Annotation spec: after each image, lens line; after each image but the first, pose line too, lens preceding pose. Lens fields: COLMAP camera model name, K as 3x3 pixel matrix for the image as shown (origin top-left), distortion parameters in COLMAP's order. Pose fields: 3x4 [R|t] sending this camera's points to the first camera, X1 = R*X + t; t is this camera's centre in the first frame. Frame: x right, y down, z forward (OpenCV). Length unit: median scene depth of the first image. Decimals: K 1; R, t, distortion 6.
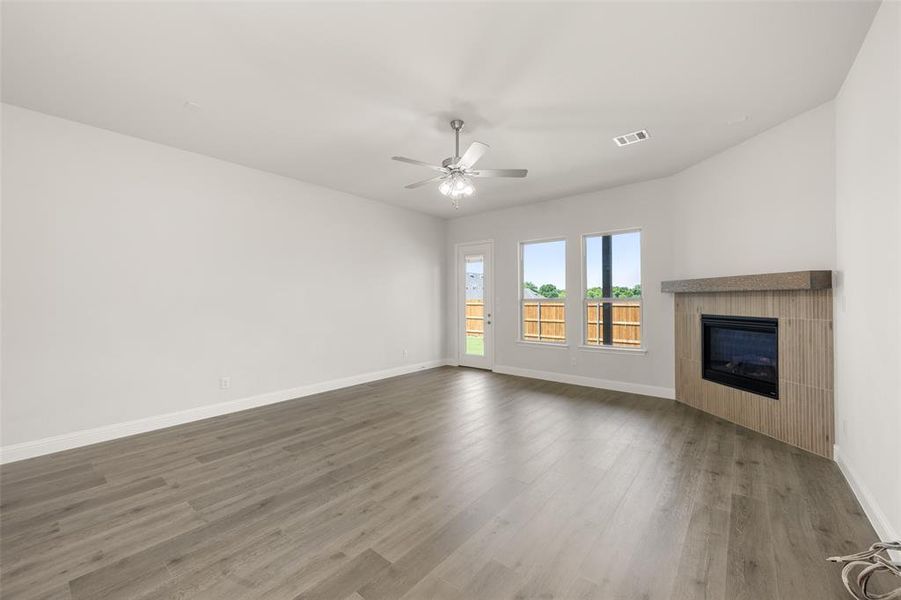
lens RADIAL K [[354.1, 0, 454.6], [0, 354.1, 297.5], [0, 0, 1]] dist [-0.000793, -0.000088]
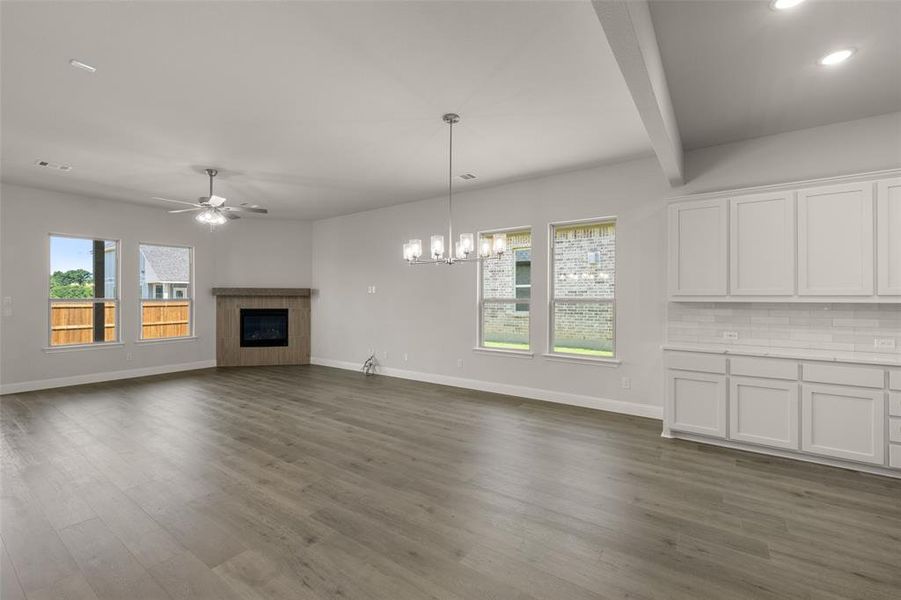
lens RADIAL K [[379.9, 0, 455.1], [0, 379.9, 298.7], [0, 0, 1]] dist [-0.001243, -0.000151]
pose [[-0.086371, 0.003924, 0.996255, -1.499889], [-0.004621, 0.999980, -0.004339, 0.003470], [-0.996252, -0.004979, -0.086351, 0.179434]]
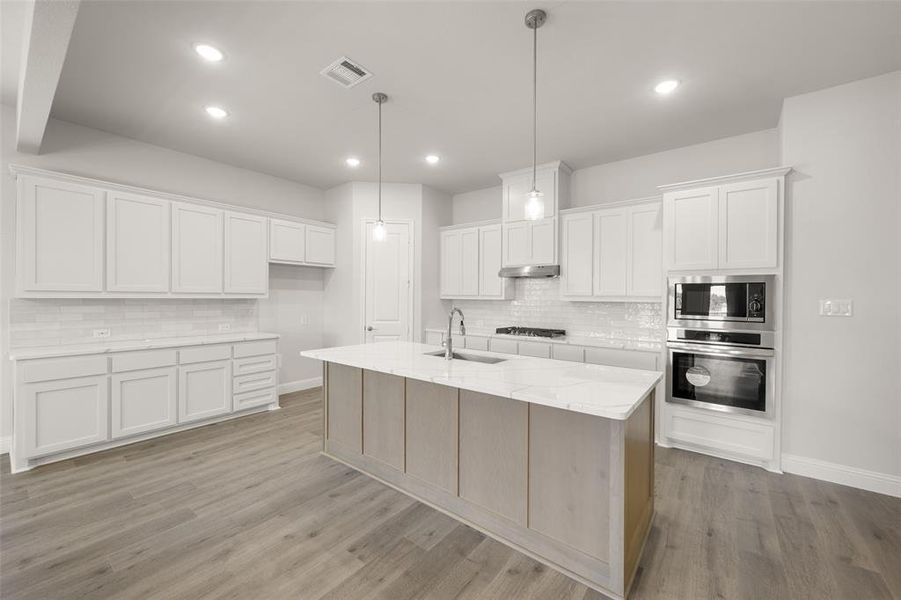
lens RADIAL K [[354.1, 0, 447.2], [0, 354.1, 296.5], [0, 0, 1]] dist [-0.000793, -0.000088]
pose [[-0.999685, -0.001885, -0.025022, -1.395500], [-0.001775, 0.999989, -0.004423, 0.002773], [0.025030, -0.004377, -0.999677, 0.299469]]
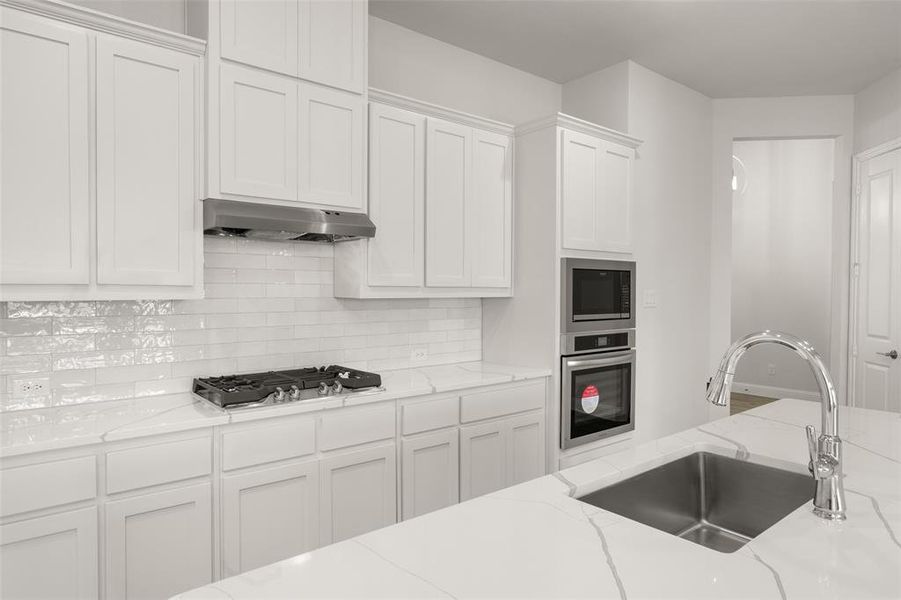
lens RADIAL K [[544.4, 0, 452.7], [0, 544.4, 296.3], [0, 0, 1]] dist [-0.000337, -0.000415]
pose [[-0.186196, 0.018138, -0.982345, -1.038201], [0.004813, 0.999834, 0.017549, -0.005670], [0.982501, -0.001461, -0.186253, -0.660432]]
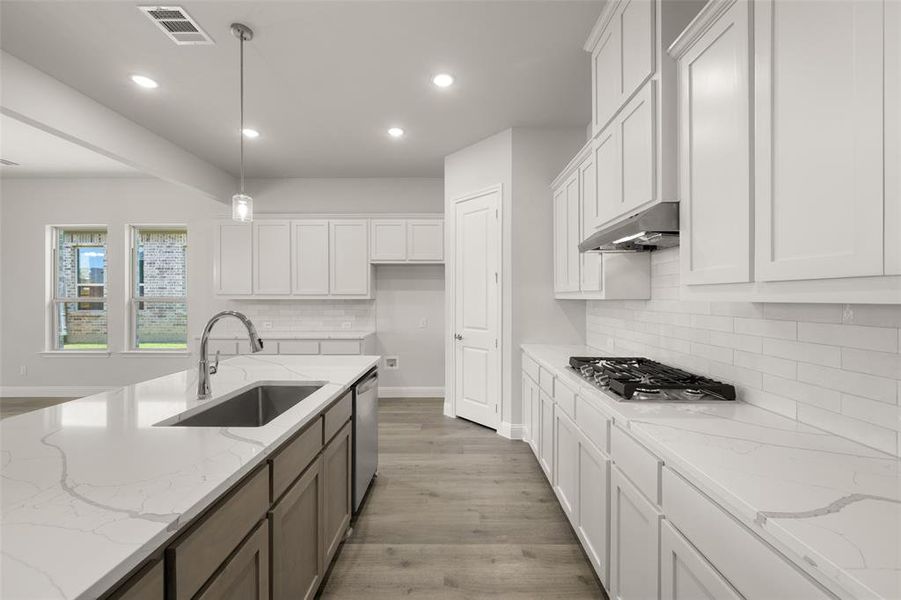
lens RADIAL K [[354.1, 0, 449.4], [0, 354.1, 300.9], [0, 0, 1]] dist [-0.000793, -0.000088]
pose [[-0.627145, -0.002585, 0.778898, -1.998651], [0.002537, 0.999982, 0.005361, 0.005098], [-0.778899, 0.005338, -0.627127, -0.447313]]
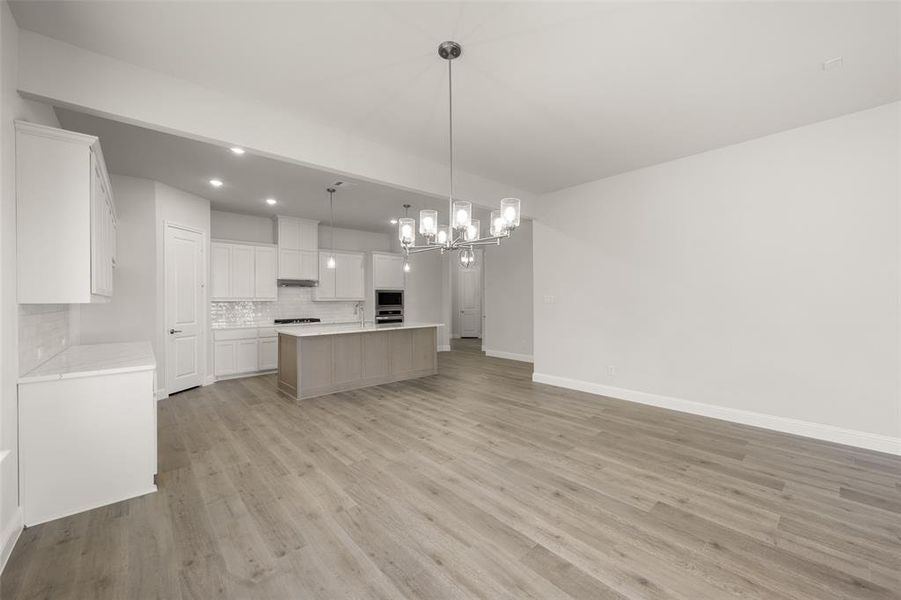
lens RADIAL K [[354.1, 0, 450.1], [0, 354.1, 301.9], [0, 0, 1]] dist [-0.000793, -0.000088]
pose [[-0.162122, 0.014920, -0.986658, 0.195967], [0.011906, 0.999842, 0.013163, -0.000722], [0.986699, -0.009613, -0.162274, 0.213835]]
